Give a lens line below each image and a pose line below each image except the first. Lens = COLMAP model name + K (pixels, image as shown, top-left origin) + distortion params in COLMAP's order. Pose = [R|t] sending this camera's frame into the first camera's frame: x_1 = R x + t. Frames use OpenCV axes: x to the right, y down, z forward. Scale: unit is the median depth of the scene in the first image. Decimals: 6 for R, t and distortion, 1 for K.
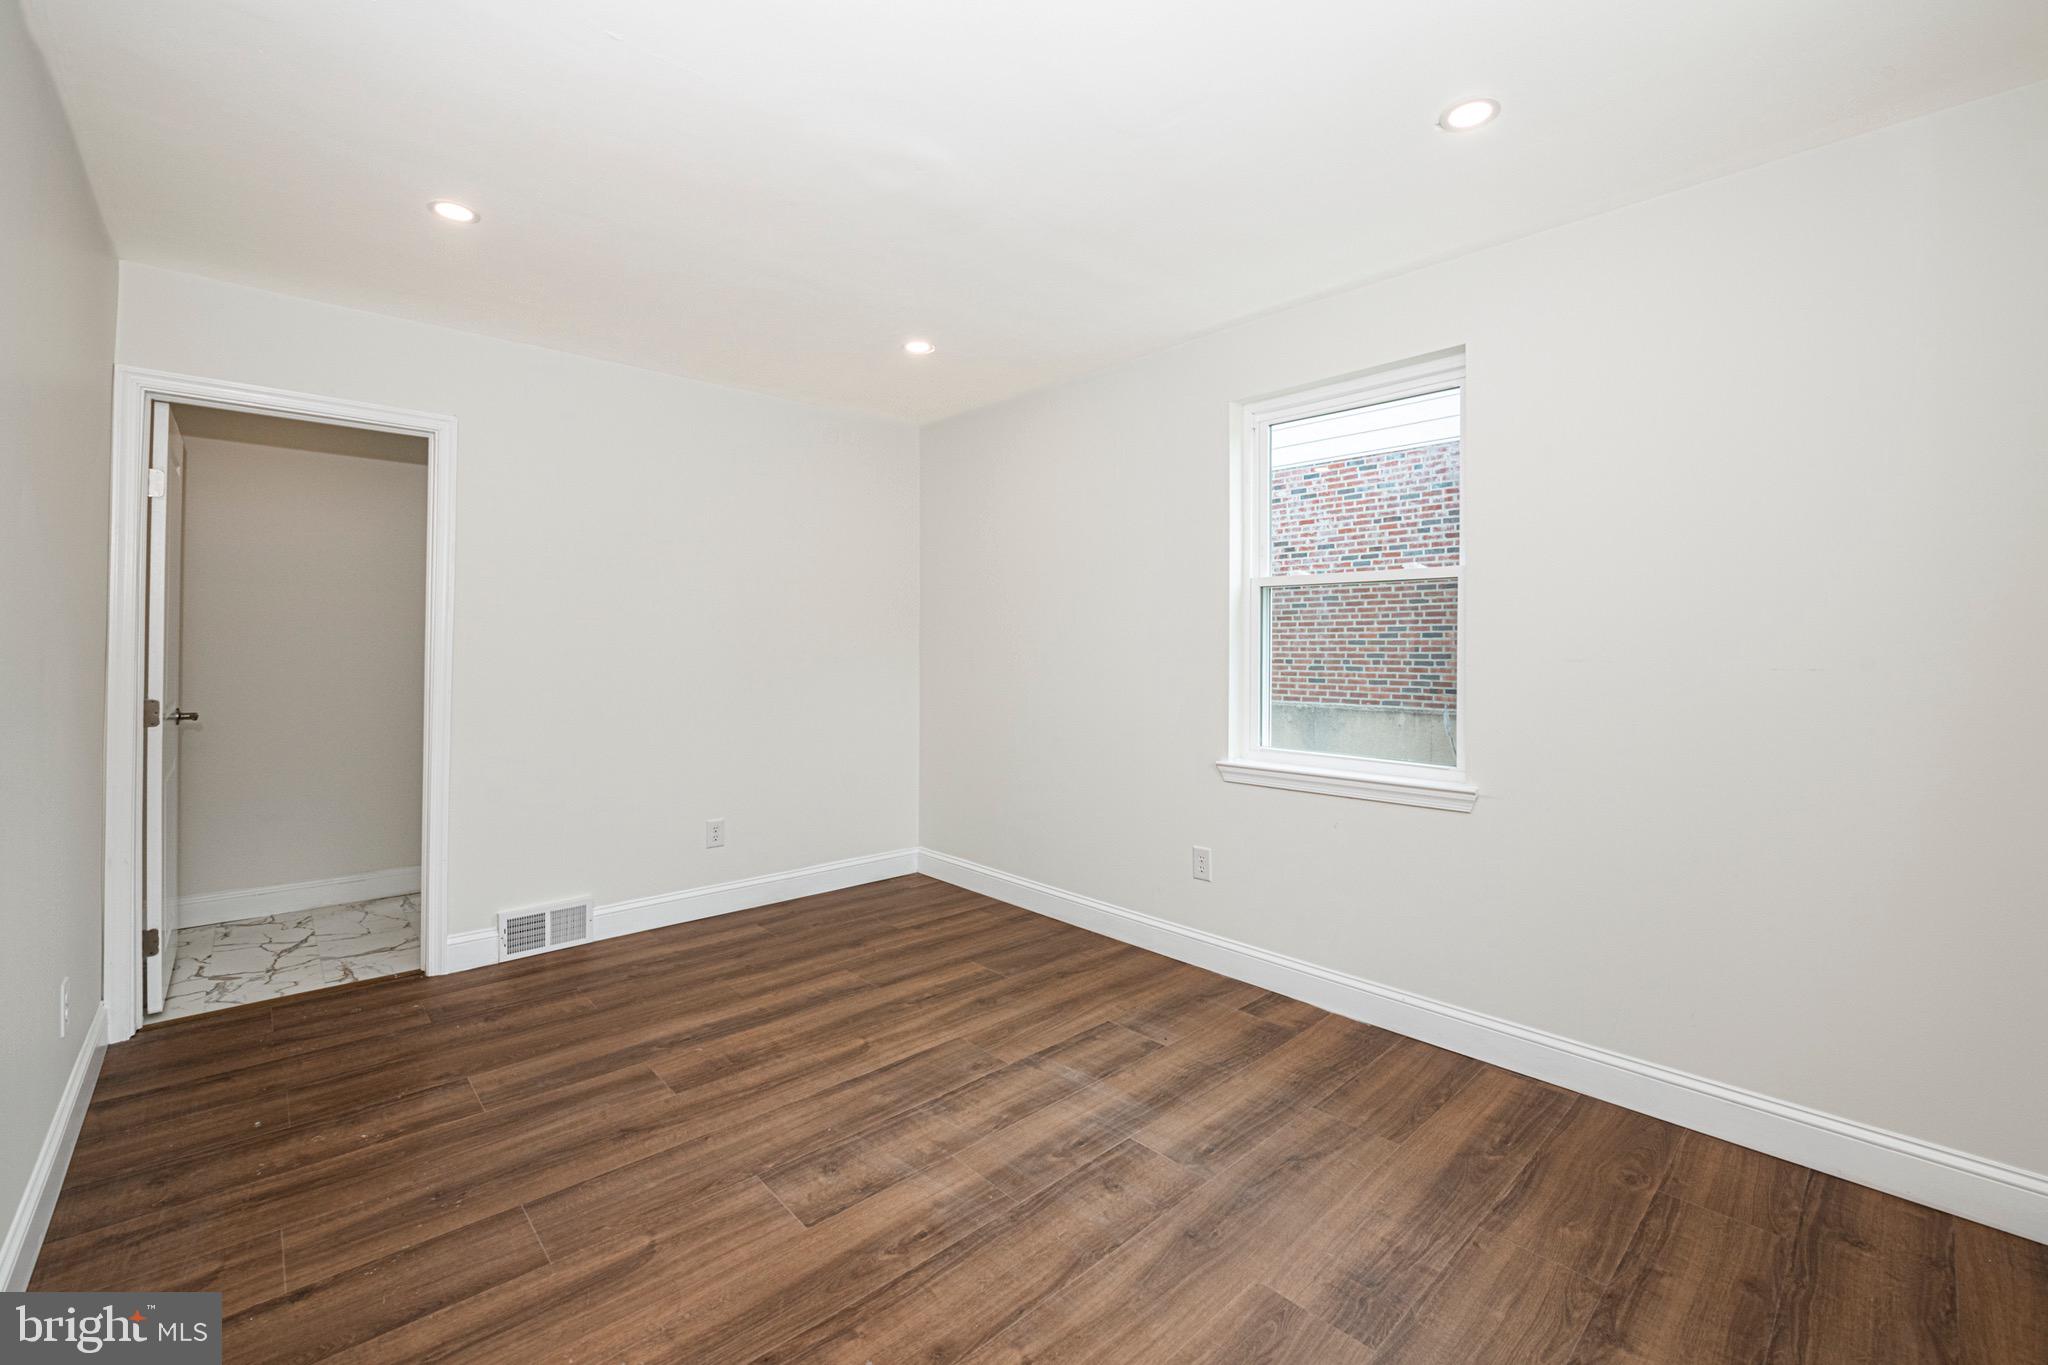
lens RADIAL K [[839.1, 0, 1036.0], [0, 839.1, 649.3], [0, 0, 1]] dist [-0.020758, -0.000474]
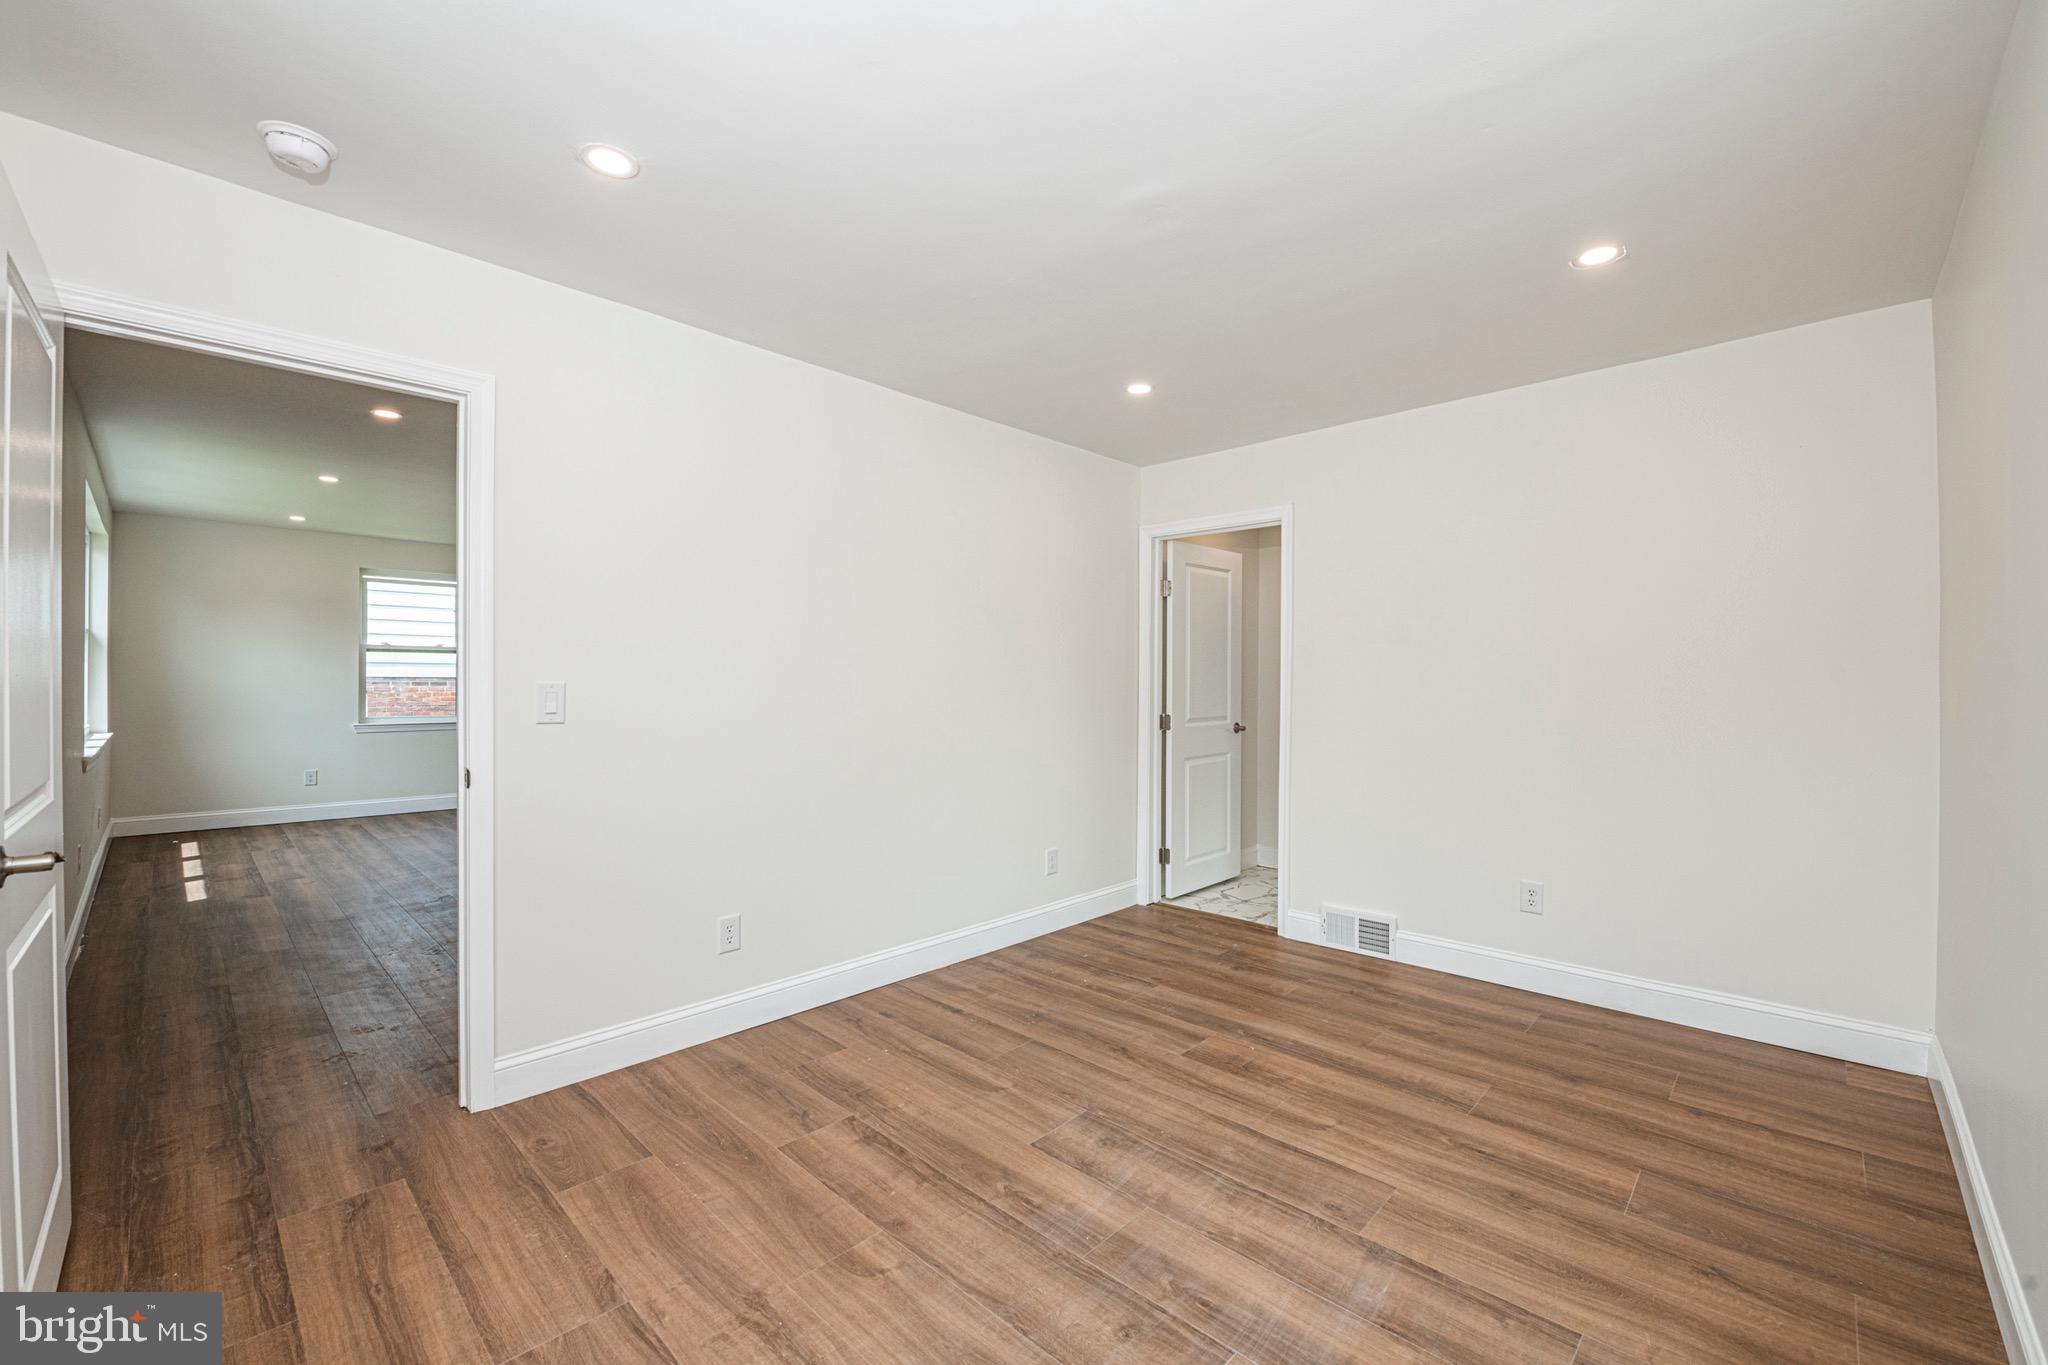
lens RADIAL K [[843.1, 0, 1025.6], [0, 843.1, 675.6], [0, 0, 1]] dist [-0.021329, -0.000174]
pose [[0.053317, -0.008730, -0.998540, 0.677404], [-0.006048, 0.999941, -0.009065, 0.001652], [0.998559, 0.006523, 0.053261, 0.630084]]
